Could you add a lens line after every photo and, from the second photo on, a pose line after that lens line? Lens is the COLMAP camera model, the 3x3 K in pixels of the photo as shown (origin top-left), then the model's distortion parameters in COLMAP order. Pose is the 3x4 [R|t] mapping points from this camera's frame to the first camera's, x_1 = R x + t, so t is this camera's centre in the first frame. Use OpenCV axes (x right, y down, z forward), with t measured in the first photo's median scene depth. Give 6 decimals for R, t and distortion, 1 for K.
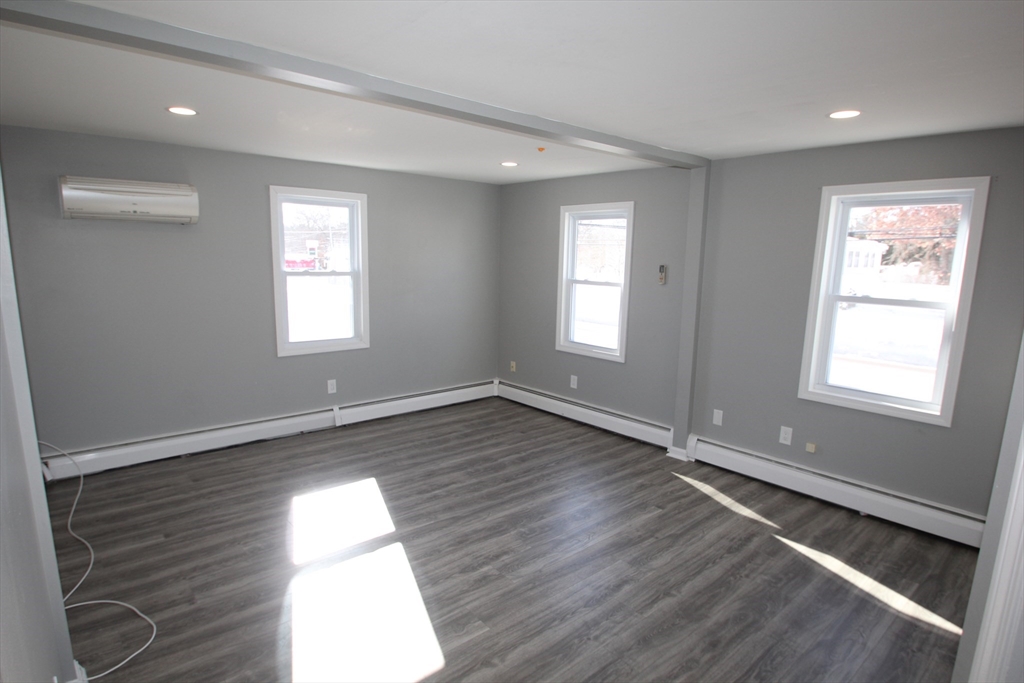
lens RADIAL K [[554.5, 0, 507.6], [0, 554.5, 351.7], [0, 0, 1]] dist [-0.005689, -0.010412]
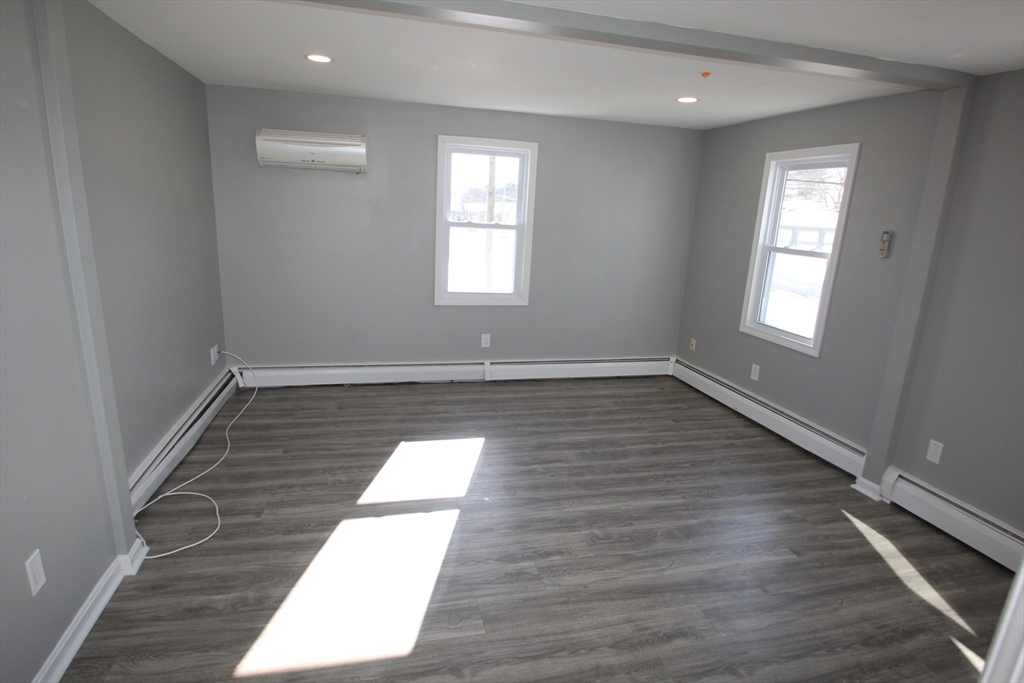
lens RADIAL K [[554.5, 0, 507.6], [0, 554.5, 351.7], [0, 0, 1]] dist [-0.005689, -0.010412]
pose [[0.893333, 0.133732, -0.429036, 0.186879], [-0.106078, 0.990469, 0.087858, -0.011724], [0.436696, -0.032975, 0.899004, 0.145020]]
